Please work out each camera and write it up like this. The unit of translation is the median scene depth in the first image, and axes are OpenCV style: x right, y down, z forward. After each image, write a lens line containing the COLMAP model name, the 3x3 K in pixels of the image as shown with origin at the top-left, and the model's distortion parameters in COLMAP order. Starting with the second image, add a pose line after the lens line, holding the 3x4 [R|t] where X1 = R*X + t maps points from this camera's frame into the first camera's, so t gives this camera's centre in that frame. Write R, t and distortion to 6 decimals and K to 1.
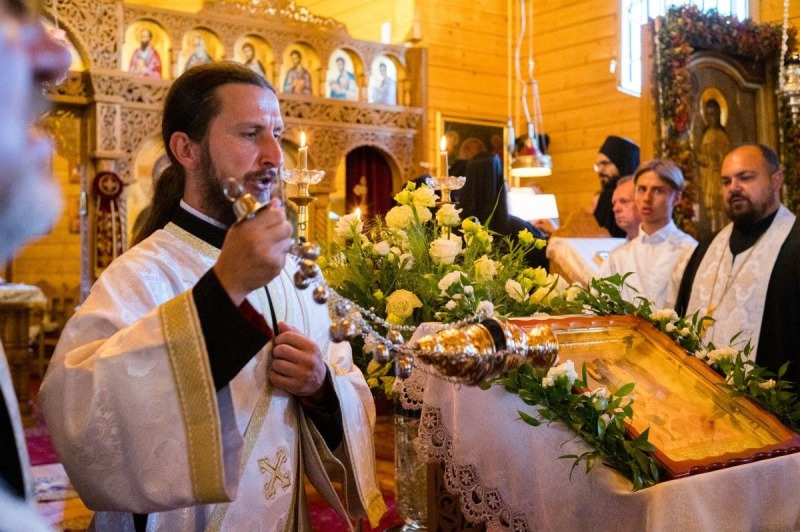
lens RADIAL K [[955.5, 0, 400.0], [0, 955.5, 266.0], [0, 0, 1]] dist [0.006383, -0.072725]
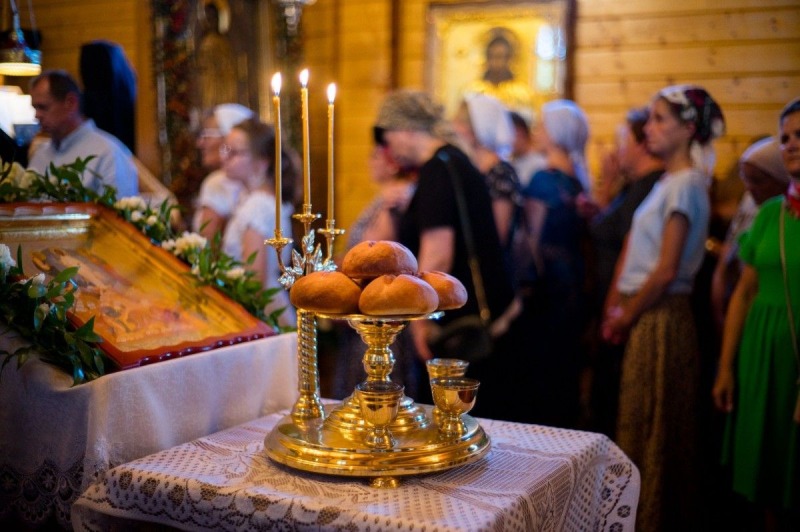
lens RADIAL K [[955.5, 0, 400.0], [0, 955.5, 266.0], [0, 0, 1]] dist [0.006383, -0.072725]
pose [[0.896578, -0.015171, 0.442627, 0.113060], [-0.007216, 0.998780, 0.048848, 0.070955], [-0.442828, -0.046990, 0.895374, 0.072472]]
